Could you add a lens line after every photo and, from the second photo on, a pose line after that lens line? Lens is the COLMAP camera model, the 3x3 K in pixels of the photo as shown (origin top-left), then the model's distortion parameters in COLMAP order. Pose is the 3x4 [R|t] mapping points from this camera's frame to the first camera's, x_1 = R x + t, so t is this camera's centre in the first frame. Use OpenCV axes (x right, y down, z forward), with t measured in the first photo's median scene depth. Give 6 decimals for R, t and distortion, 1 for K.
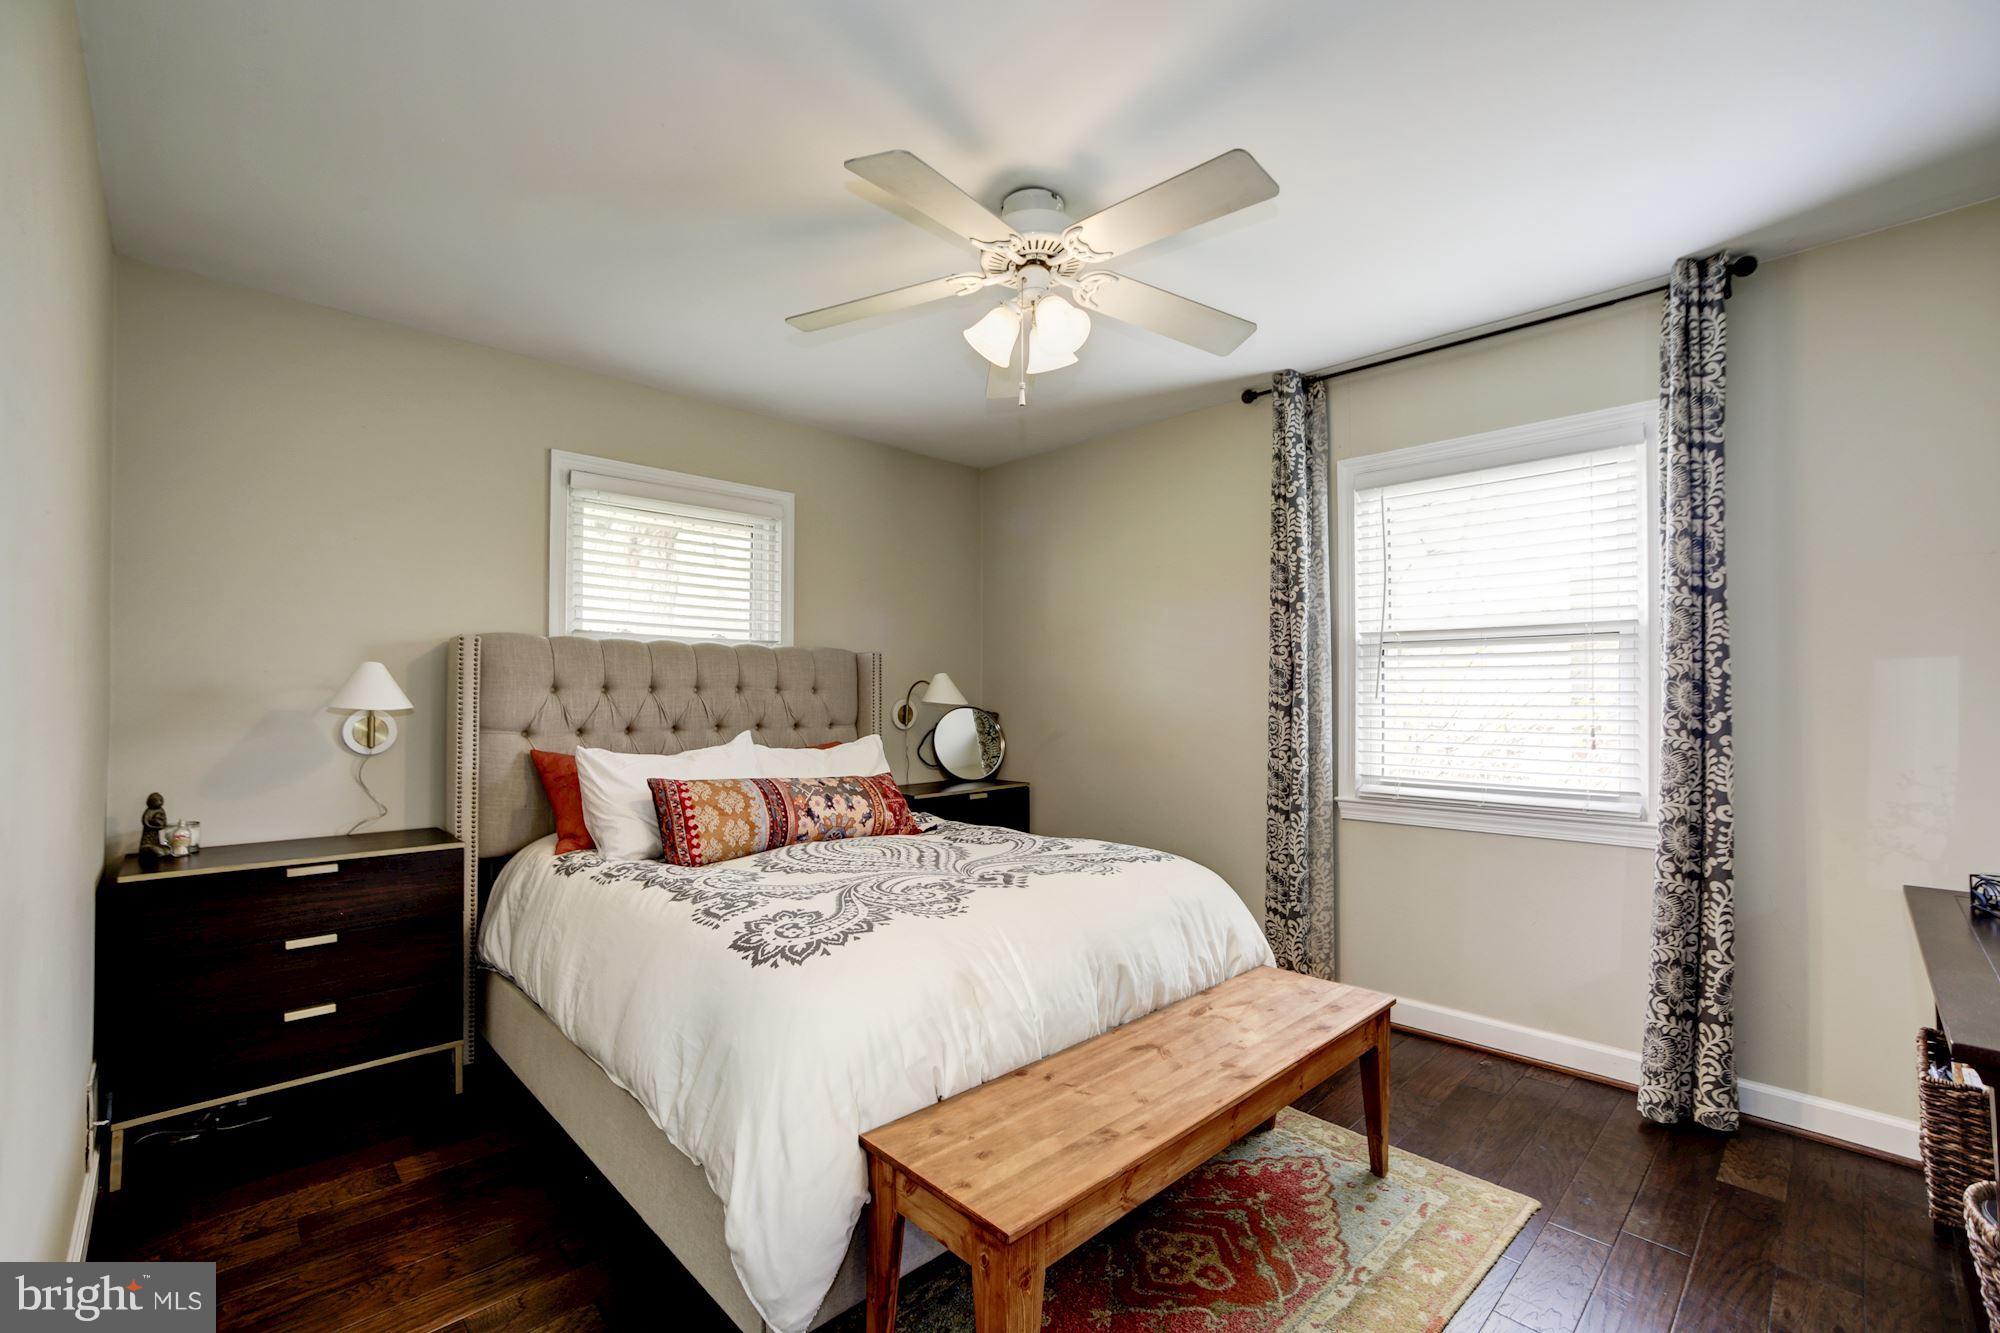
lens RADIAL K [[860.7, 0, 989.1], [0, 860.7, 685.0], [0, 0, 1]] dist [-0.028159, 0.003813]
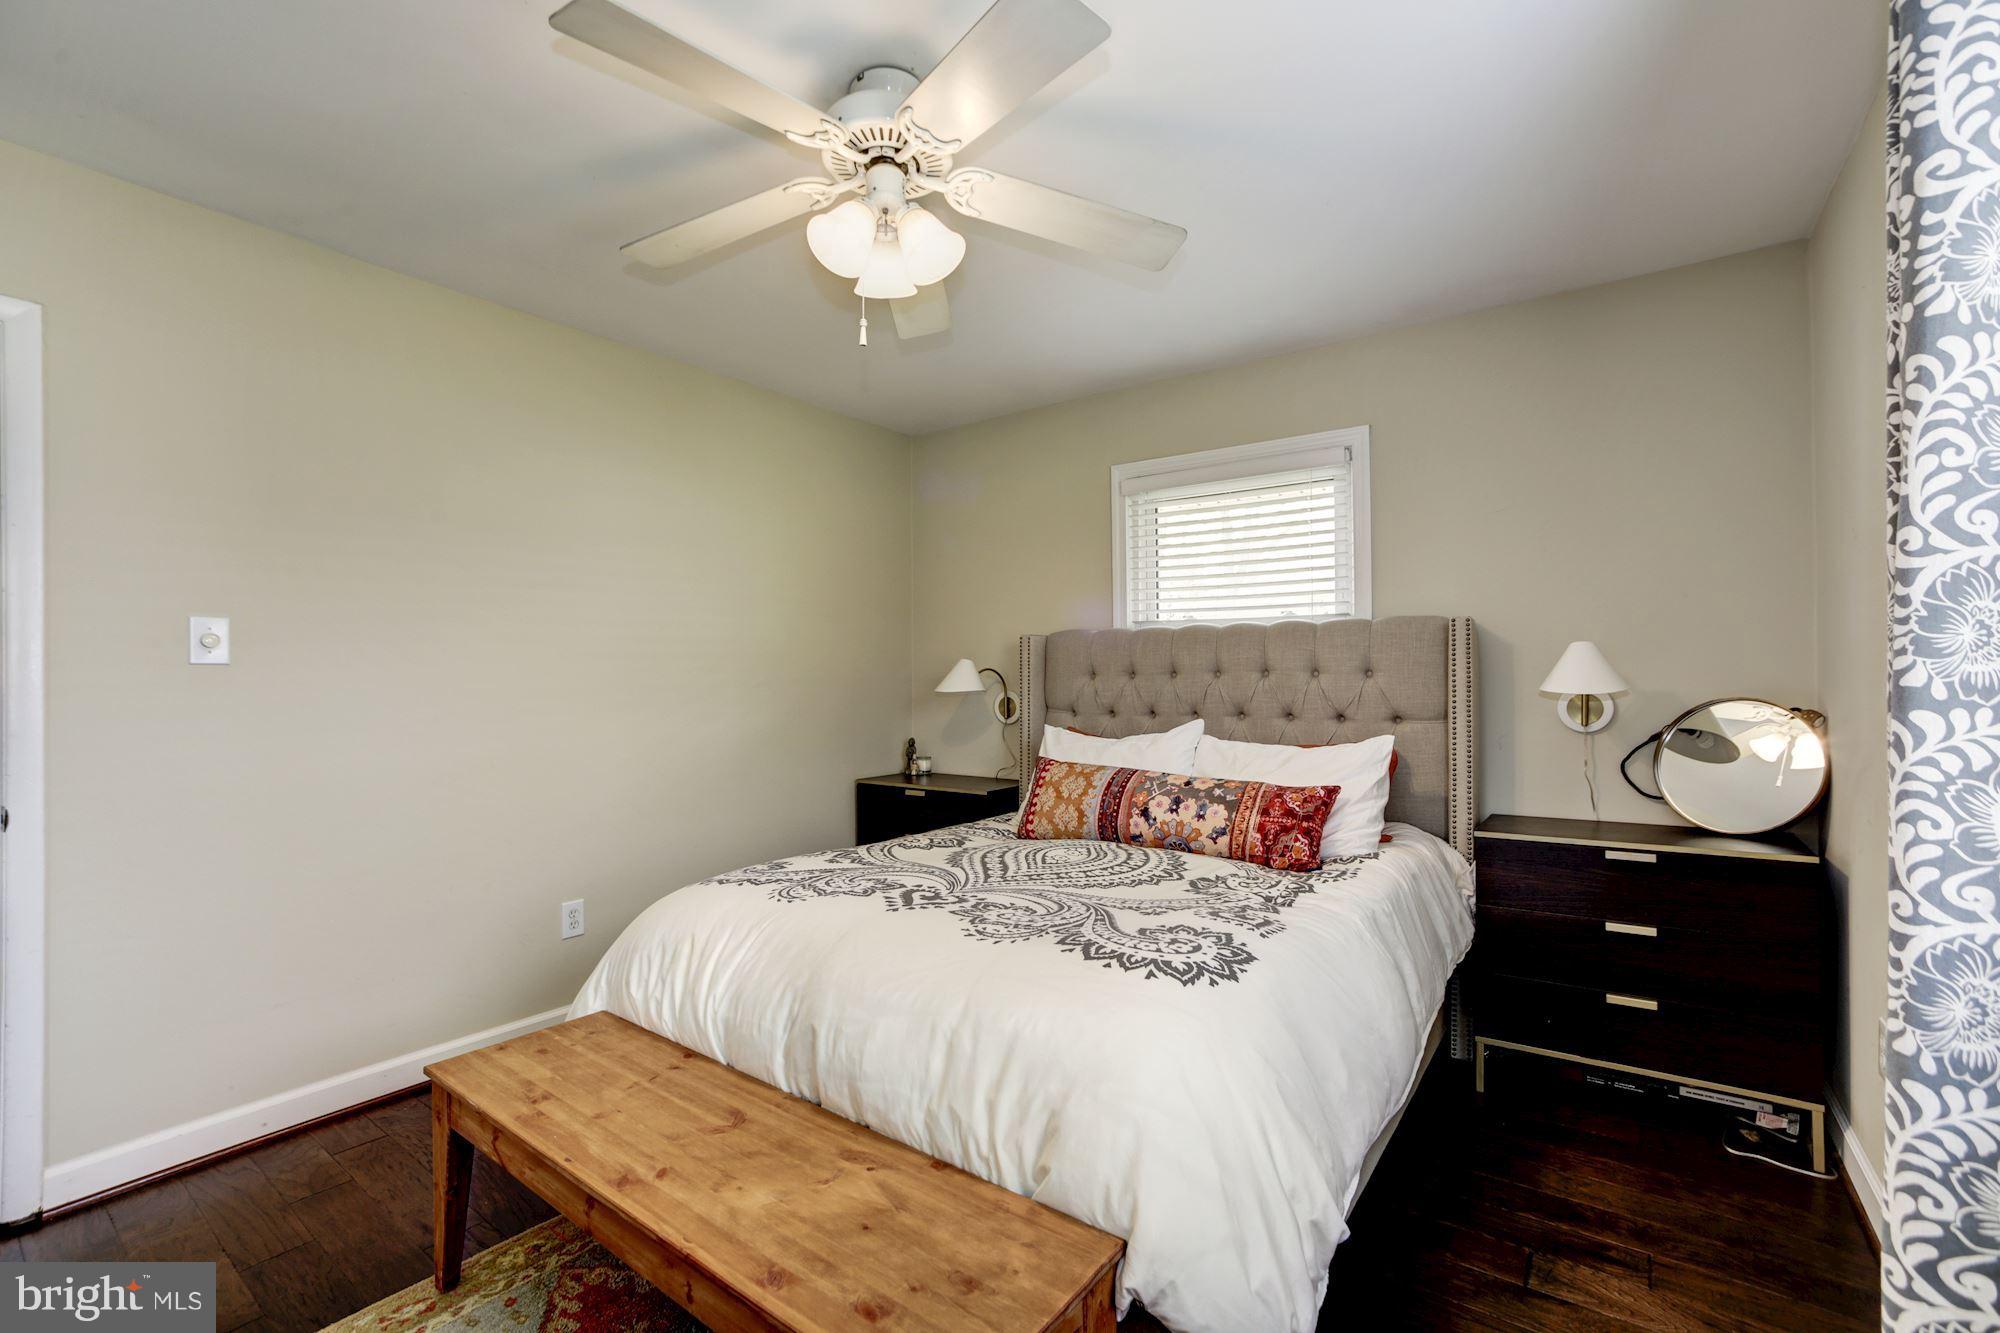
lens RADIAL K [[860.7, 0, 989.2], [0, 860.7, 659.2], [0, 0, 1]] dist [-0.028159, 0.003813]
pose [[0.159728, -0.030615, -0.986686, 0.632442], [0.015323, 0.999475, -0.028532, 0.013259], [0.987042, -0.010562, 0.160113, 0.688736]]
